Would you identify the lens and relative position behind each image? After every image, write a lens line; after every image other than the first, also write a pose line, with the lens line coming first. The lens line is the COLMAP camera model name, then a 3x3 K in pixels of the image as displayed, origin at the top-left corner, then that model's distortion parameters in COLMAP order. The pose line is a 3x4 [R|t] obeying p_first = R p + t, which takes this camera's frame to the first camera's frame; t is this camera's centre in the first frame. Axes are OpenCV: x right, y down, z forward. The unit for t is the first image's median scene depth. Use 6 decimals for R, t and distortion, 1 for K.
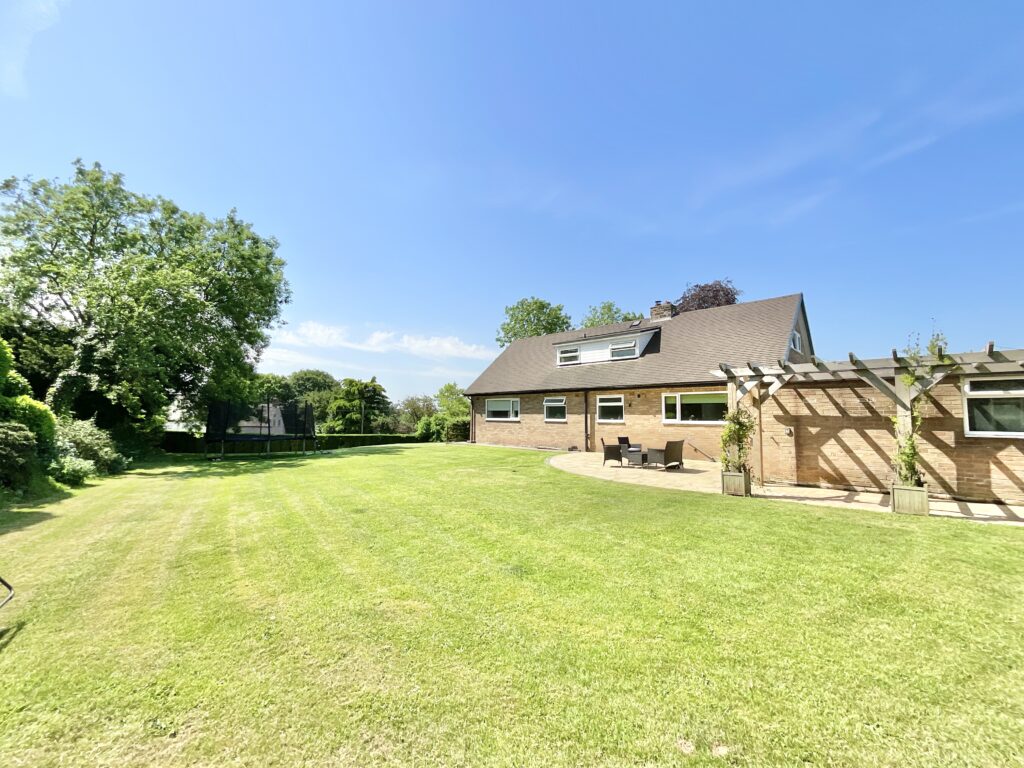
lens RADIAL K [[419.7, 0, 514.8], [0, 419.7, 384.9], [0, 0, 1]] dist [0.011751, 0.000071]
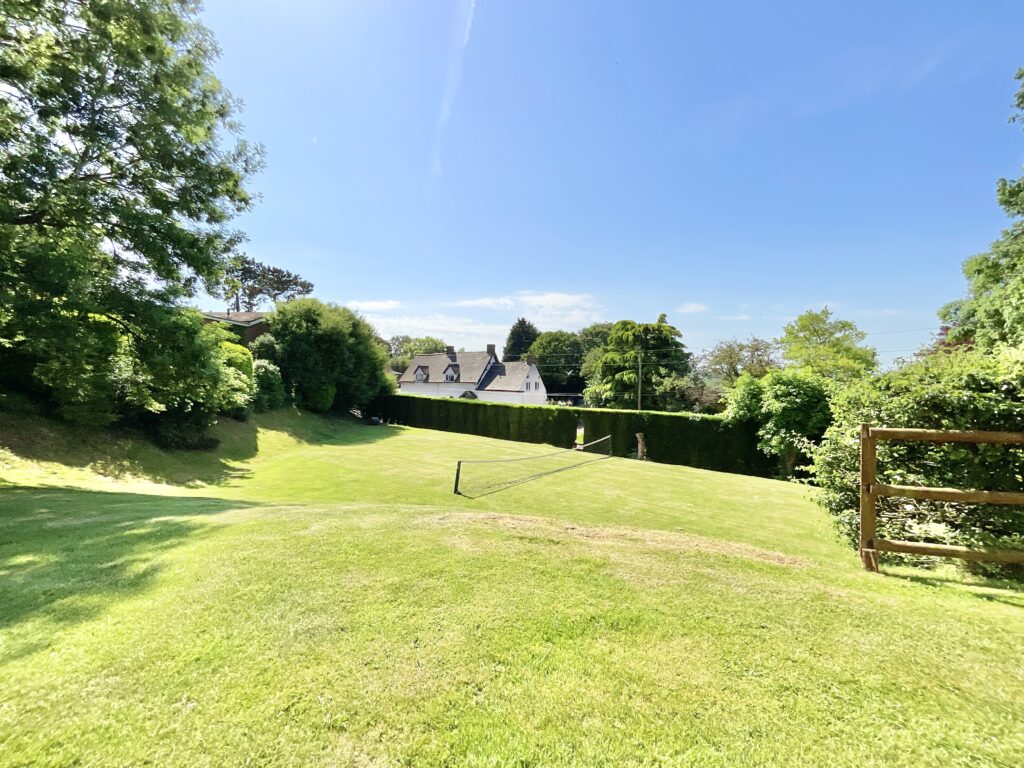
lens RADIAL K [[419.7, 0, 514.8], [0, 419.7, 384.9], [0, 0, 1]] dist [0.011751, 0.000071]
pose [[0.733878, 0.012493, -0.679167, -0.078320], [0.040639, 0.997233, 0.062256, 0.039984], [0.678065, -0.073289, 0.731339, 0.420476]]
